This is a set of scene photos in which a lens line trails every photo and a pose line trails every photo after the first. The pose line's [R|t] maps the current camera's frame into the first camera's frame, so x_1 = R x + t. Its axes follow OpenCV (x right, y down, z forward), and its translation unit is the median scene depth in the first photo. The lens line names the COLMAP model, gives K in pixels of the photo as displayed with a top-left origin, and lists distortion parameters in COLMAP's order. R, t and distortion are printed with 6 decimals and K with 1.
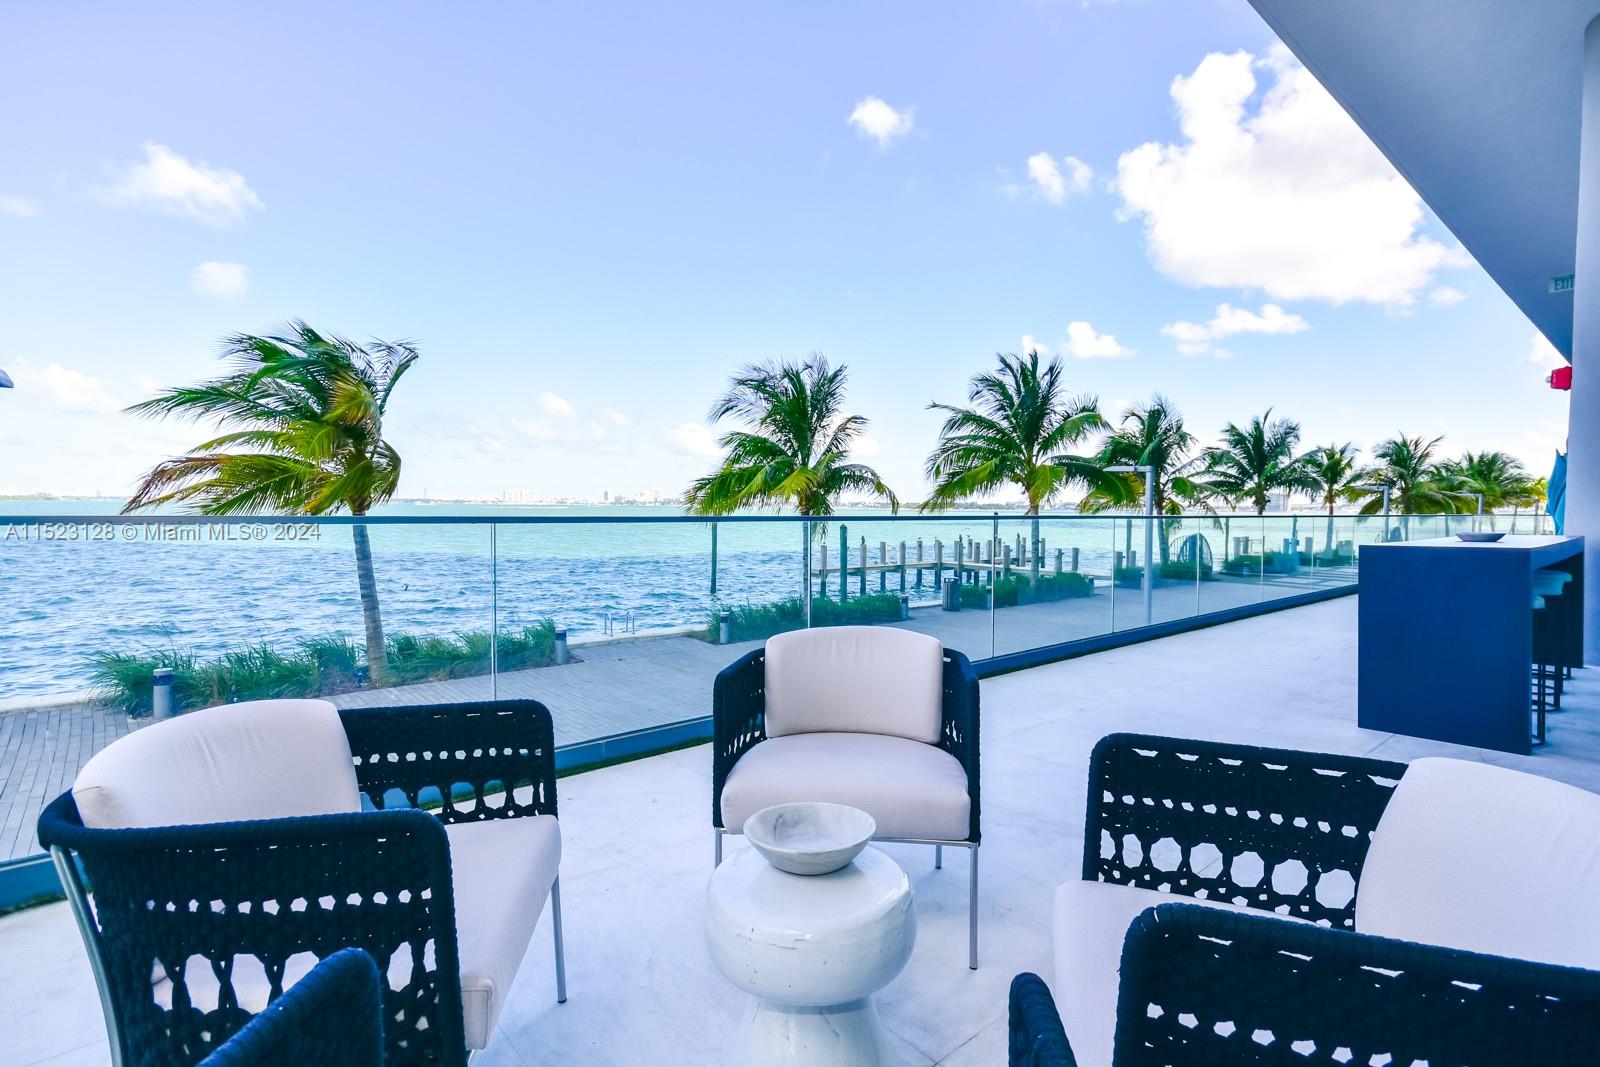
lens RADIAL K [[765.6, 0, 800.0], [0, 765.6, 533.5], [0, 0, 1]] dist [0.020996, 0.000029]
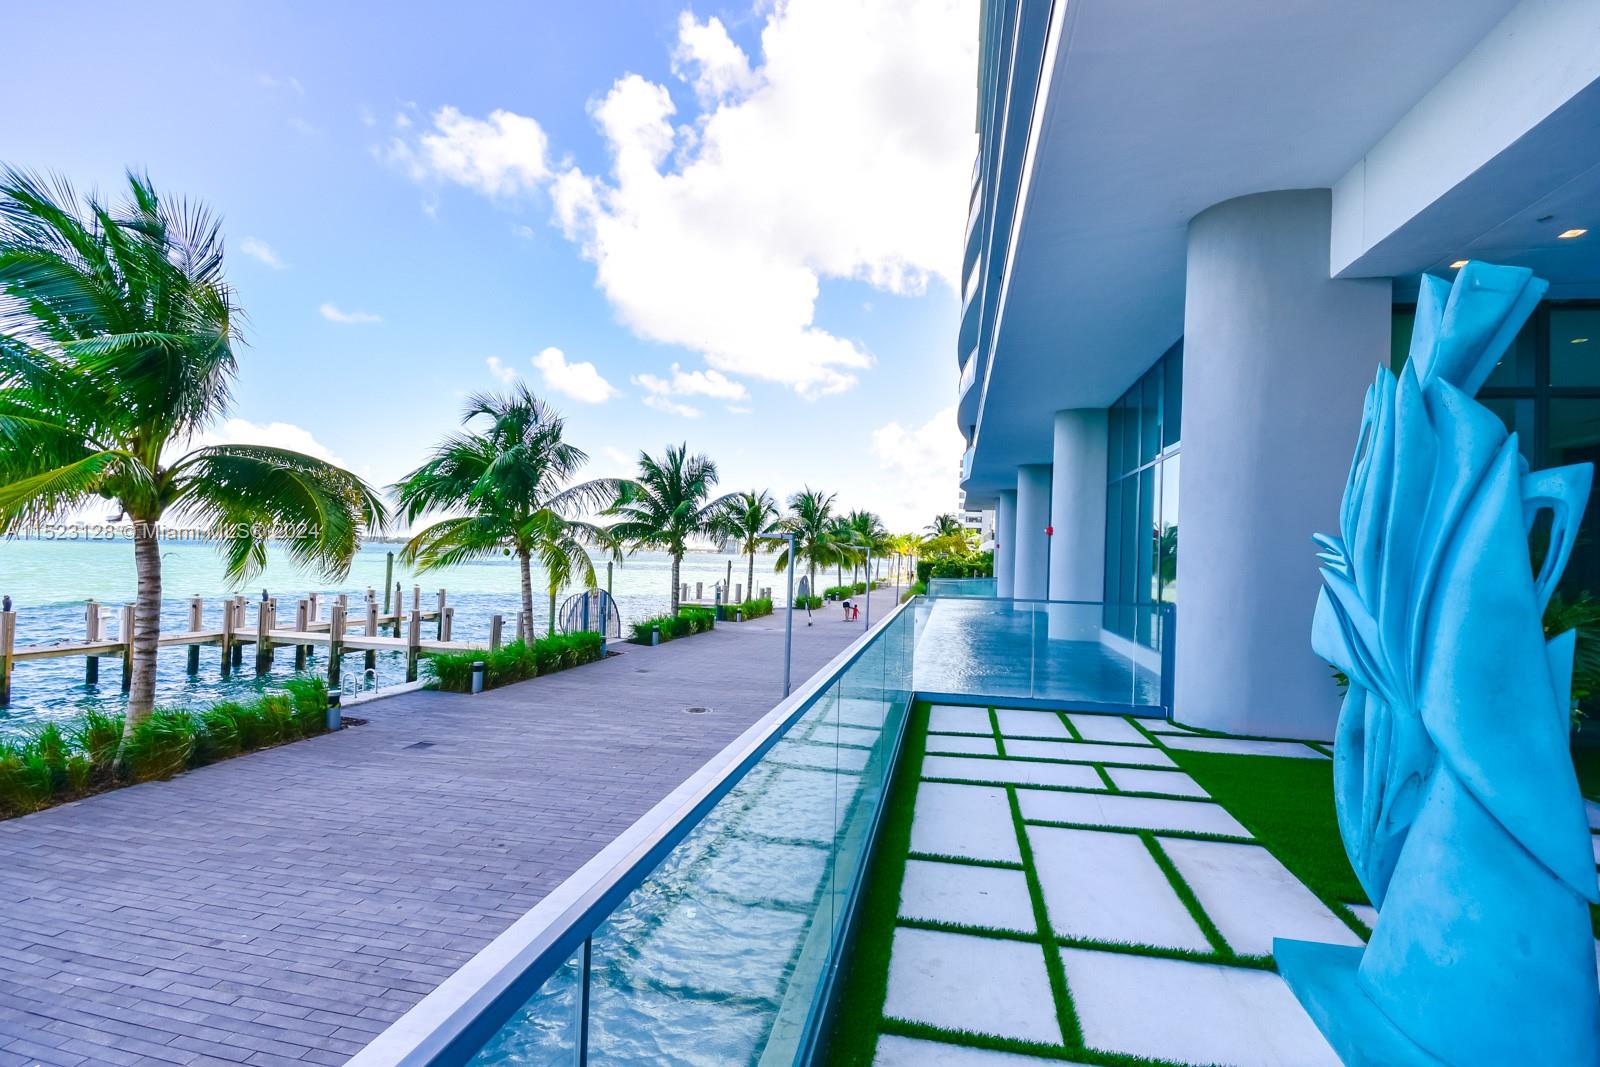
lens RADIAL K [[711.6, 0, 823.8], [0, 711.6, 535.4], [0, 0, 1]] dist [-0.000842, -0.000500]
pose [[0.779961, 0.034433, 0.624880, 0.203579], [-0.002537, 0.998651, -0.051862, -0.014179], [-0.625823, 0.038866, 0.778997, 0.254153]]
